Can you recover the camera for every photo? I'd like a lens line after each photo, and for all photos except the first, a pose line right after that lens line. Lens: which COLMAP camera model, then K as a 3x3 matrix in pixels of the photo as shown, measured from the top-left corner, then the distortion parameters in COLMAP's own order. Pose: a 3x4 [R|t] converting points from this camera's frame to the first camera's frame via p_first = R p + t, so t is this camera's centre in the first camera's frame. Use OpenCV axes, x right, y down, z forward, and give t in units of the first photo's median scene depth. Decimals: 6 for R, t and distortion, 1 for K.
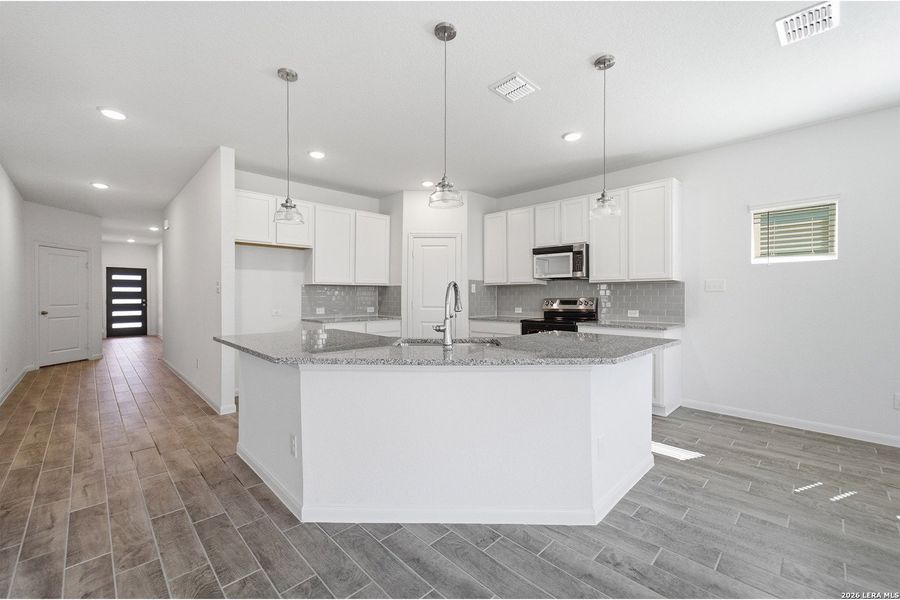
lens RADIAL K [[370.7, 0, 450.0], [0, 370.7, 300.0], [0, 0, 1]] dist [-0.001225, 0.000097]
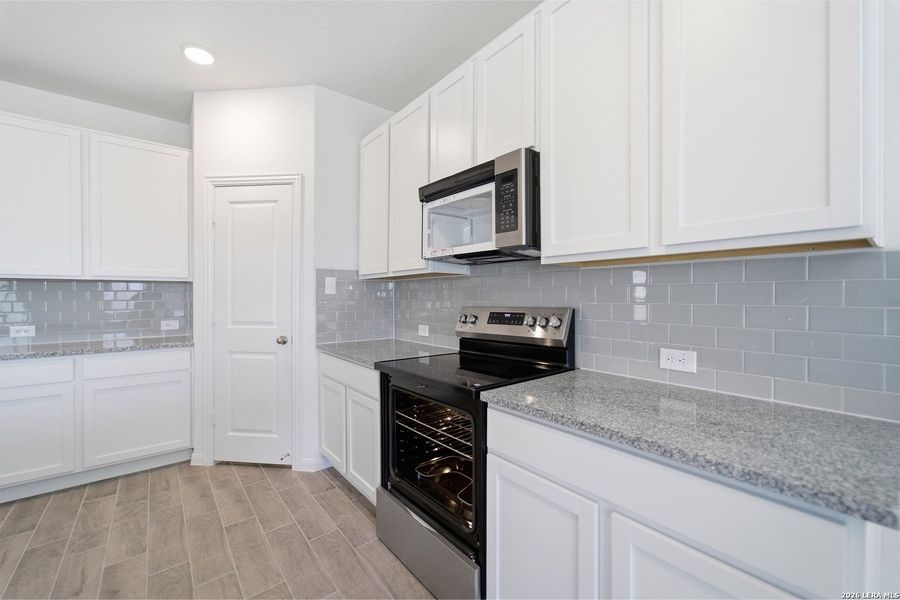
lens RADIAL K [[357.2, 0, 450.0], [0, 357.2, 300.0], [0, 0, 1]] dist [-0.006969, 0.000000]
pose [[0.995810, 0.000985, -0.091436, 0.298879], [-0.001376, 0.999990, -0.004209, -0.012384], [0.091431, 0.004317, 0.995802, 0.617064]]
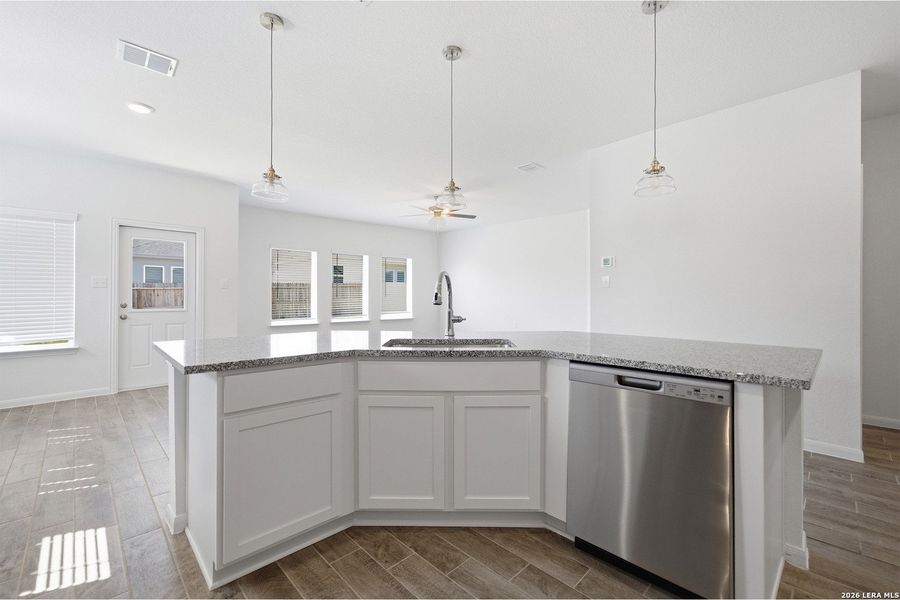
lens RADIAL K [[377.2, 0, 447.1], [0, 377.2, 296.1], [0, 0, 1]] dist [-0.010828, -0.000020]
pose [[-0.999975, -0.000261, 0.007079, 0.001850], [-0.000173, 0.999923, 0.012372, 0.001436], [-0.007081, 0.012371, -0.999898, 0.937774]]
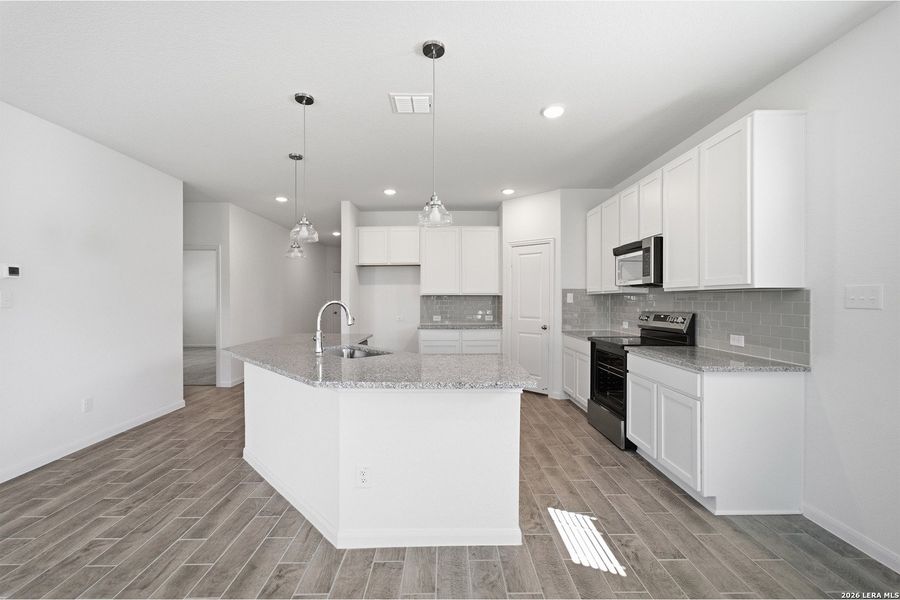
lens RADIAL K [[370.7, 0, 450.0], [0, 370.7, 300.0], [0, 0, 1]] dist [-0.001225, 0.000097]
pose [[0.722618, 0.003053, -0.691241, 0.523443], [-0.012931, 0.999875, -0.009102, -0.017797], [0.691127, 0.015516, 0.722567, 0.199313]]
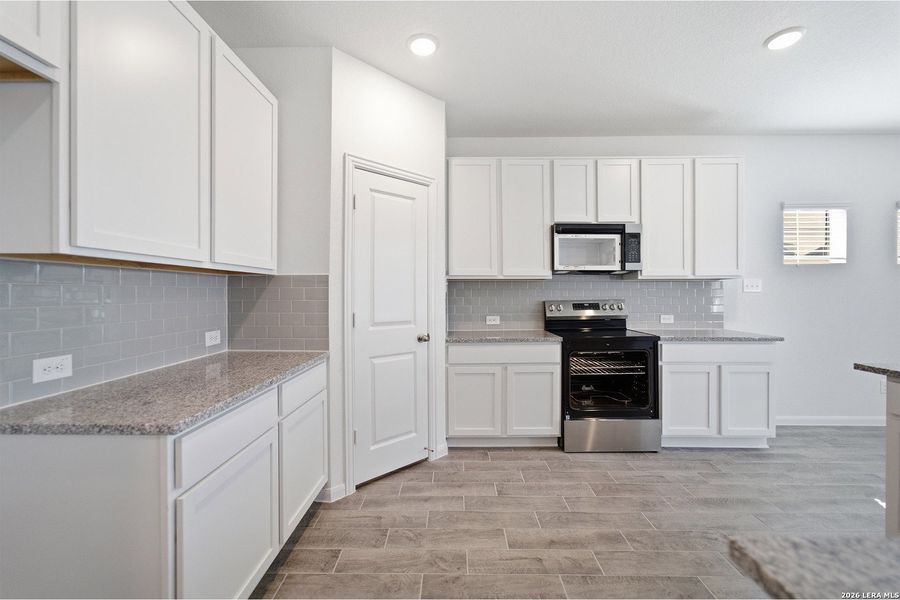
lens RADIAL K [[365.8, 0, 446.6], [0, 365.8, 294.2], [0, 0, 1]] dist [-0.002417, -0.000379]
pose [[0.717621, -0.002607, 0.696429, -0.355975], [0.009881, 0.999930, -0.006439, -0.015652], [-0.696363, 0.011502, 0.717597, 0.696400]]
